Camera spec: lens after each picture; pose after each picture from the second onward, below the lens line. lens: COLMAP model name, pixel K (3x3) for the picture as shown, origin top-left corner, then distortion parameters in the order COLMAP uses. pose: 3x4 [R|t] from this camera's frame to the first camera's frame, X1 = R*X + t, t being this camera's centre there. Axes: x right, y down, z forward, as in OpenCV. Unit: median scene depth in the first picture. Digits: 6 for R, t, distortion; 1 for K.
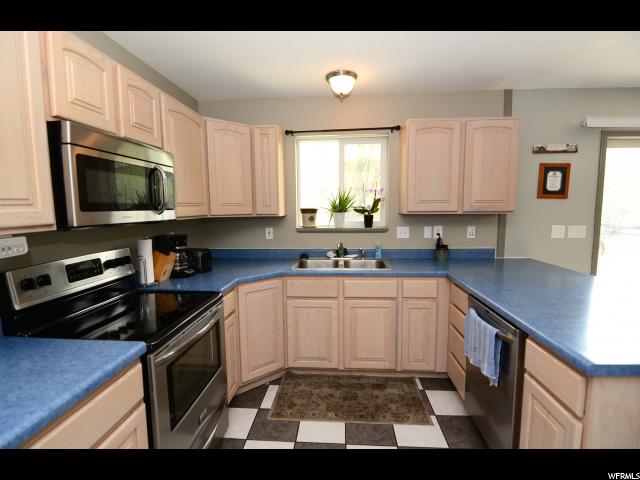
lens RADIAL K [[312.8, 0, 318.6], [0, 312.8, 242.0], [0, 0, 1]] dist [-0.012680, -0.001503]
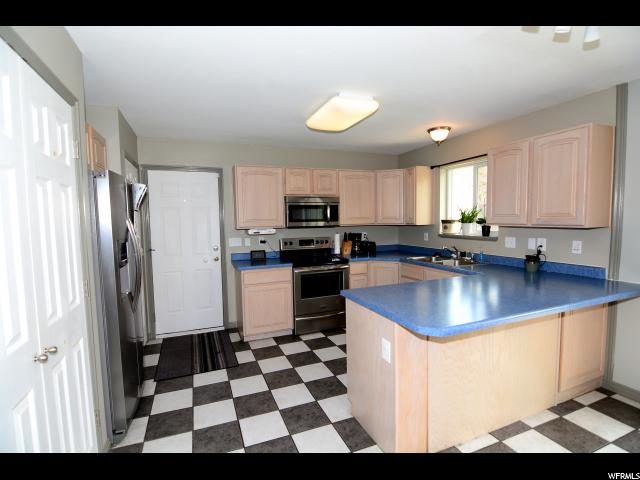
lens RADIAL K [[312.8, 0, 318.6], [0, 312.8, 242.0], [0, 0, 1]] dist [-0.012680, -0.001503]
pose [[0.447213, 0.071461, -0.891568, 1.006430], [-0.087959, 0.995485, 0.035670, -0.012265], [0.890092, 0.062469, 0.451480, -0.100901]]
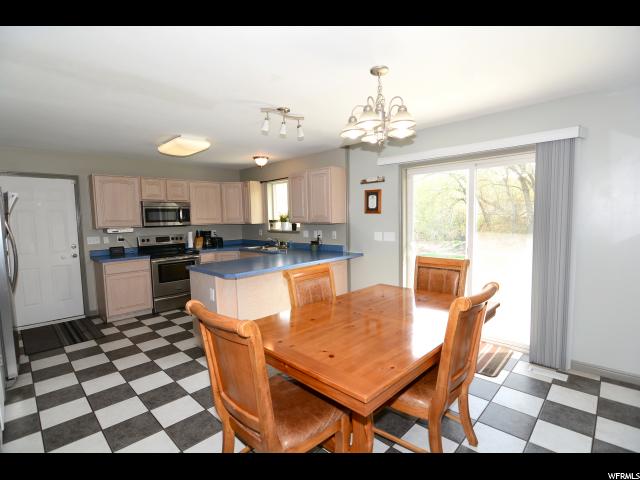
lens RADIAL K [[312.8, 0, 318.6], [0, 312.8, 242.0], [0, 0, 1]] dist [-0.012680, -0.001503]
pose [[0.767474, 0.047493, -0.639318, 1.523663], [-0.060656, 0.998158, 0.001335, 0.008118], [0.638204, 0.037754, 0.768941, -0.300271]]
